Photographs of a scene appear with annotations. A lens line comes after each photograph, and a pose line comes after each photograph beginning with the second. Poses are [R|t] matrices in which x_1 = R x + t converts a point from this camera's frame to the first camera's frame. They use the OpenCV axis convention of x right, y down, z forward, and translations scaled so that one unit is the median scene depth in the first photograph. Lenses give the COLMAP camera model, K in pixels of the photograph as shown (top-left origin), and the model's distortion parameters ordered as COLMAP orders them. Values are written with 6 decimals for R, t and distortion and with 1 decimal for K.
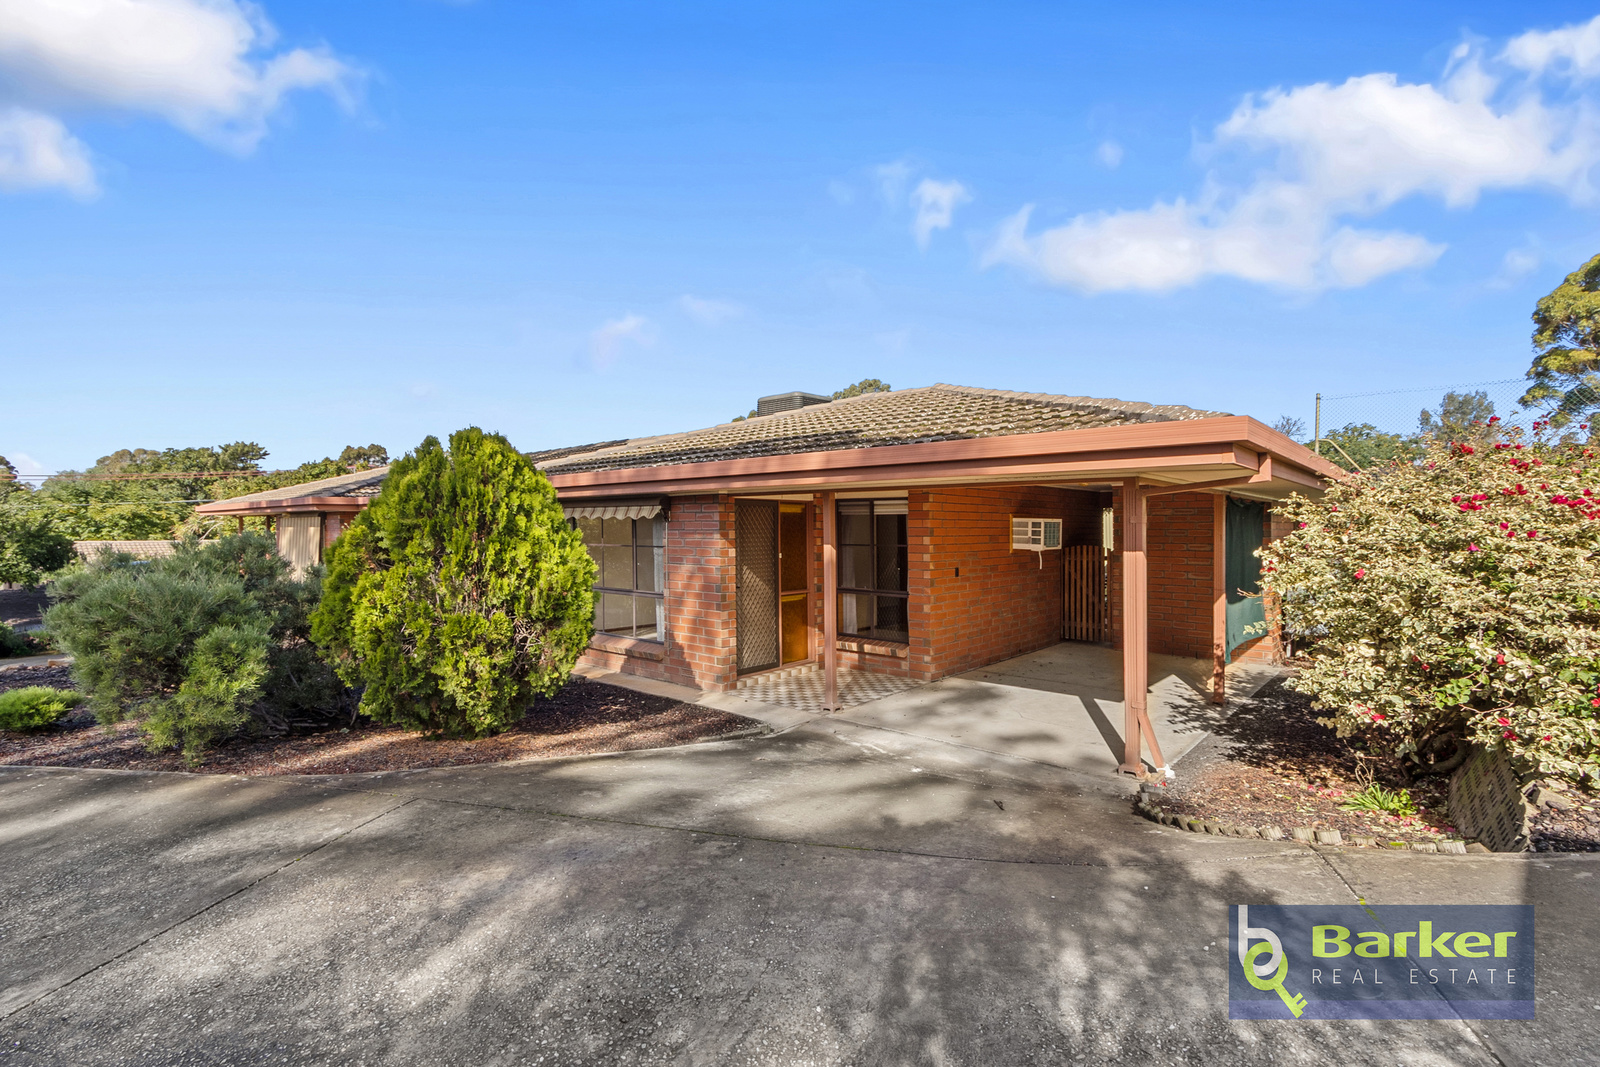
lens RADIAL K [[748.6, 0, 800.0], [0, 748.6, 533.5], [0, 0, 1]] dist [0.013411, -0.000273]
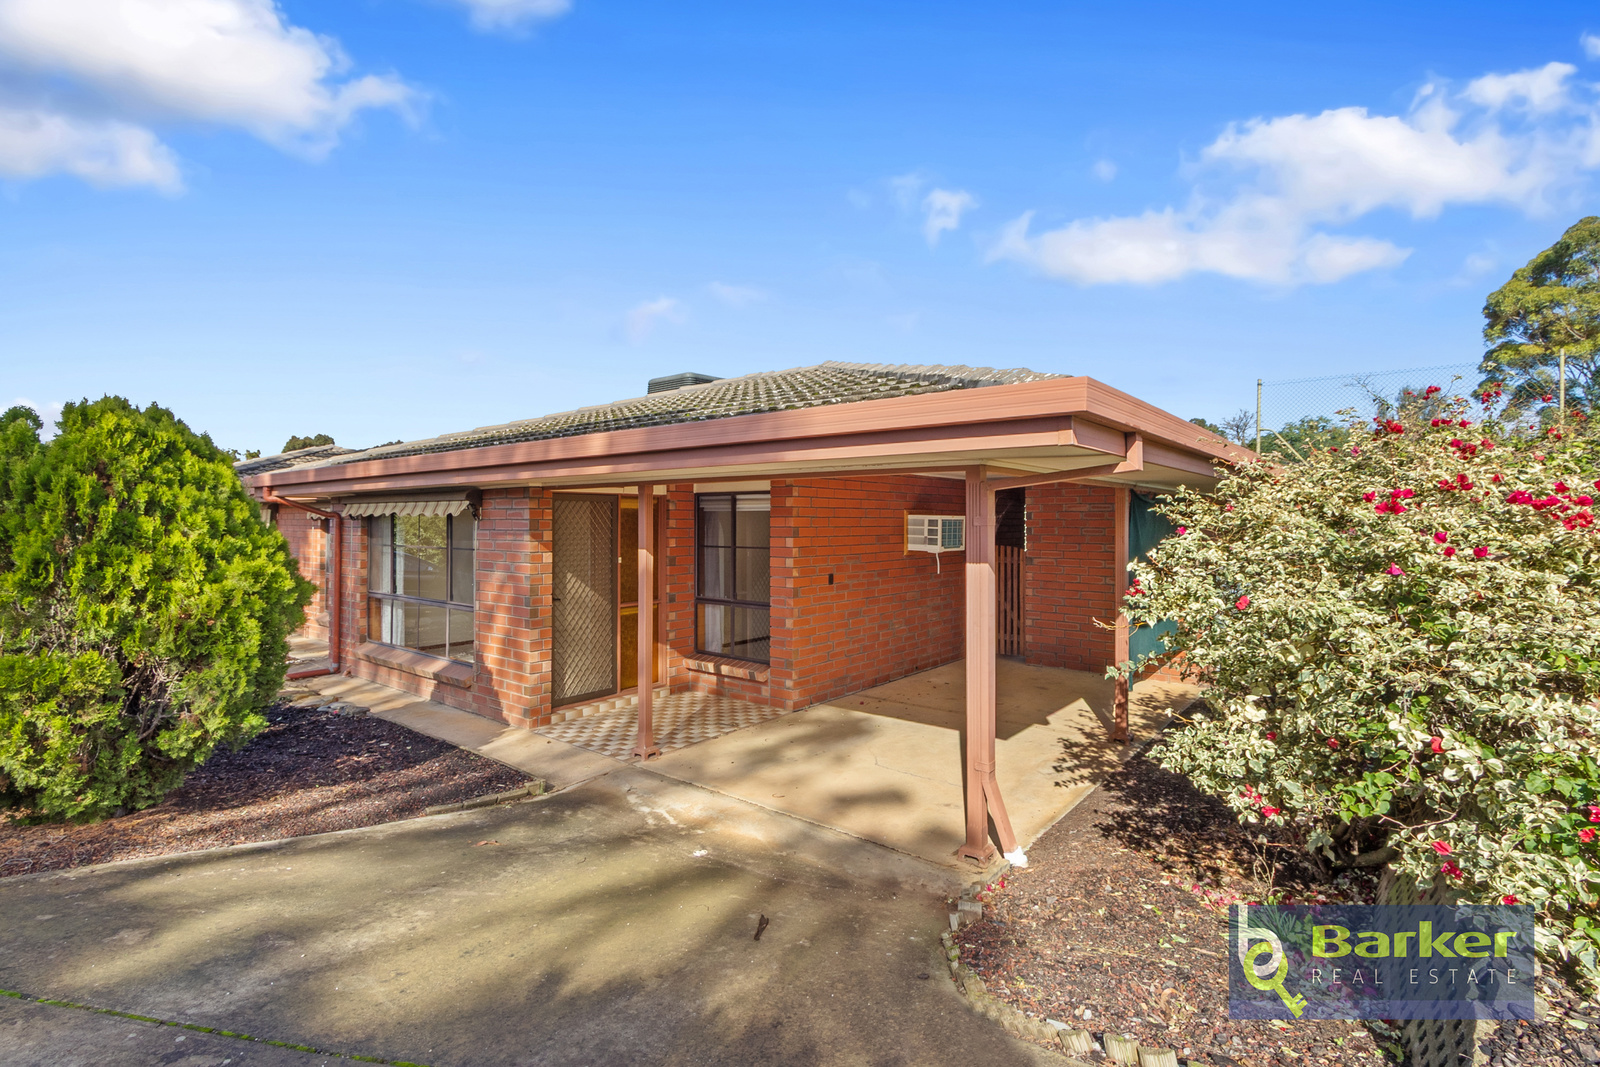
lens RADIAL K [[750.7, 0, 801.3], [0, 750.7, 516.8], [0, 0, 1]] dist [0.014182, -0.001120]
pose [[0.999413, 0.000179, 0.034262, 0.232674], [0.000258, 0.999918, -0.012771, -0.012926], [-0.034261, 0.012773, 0.999331, 0.237657]]
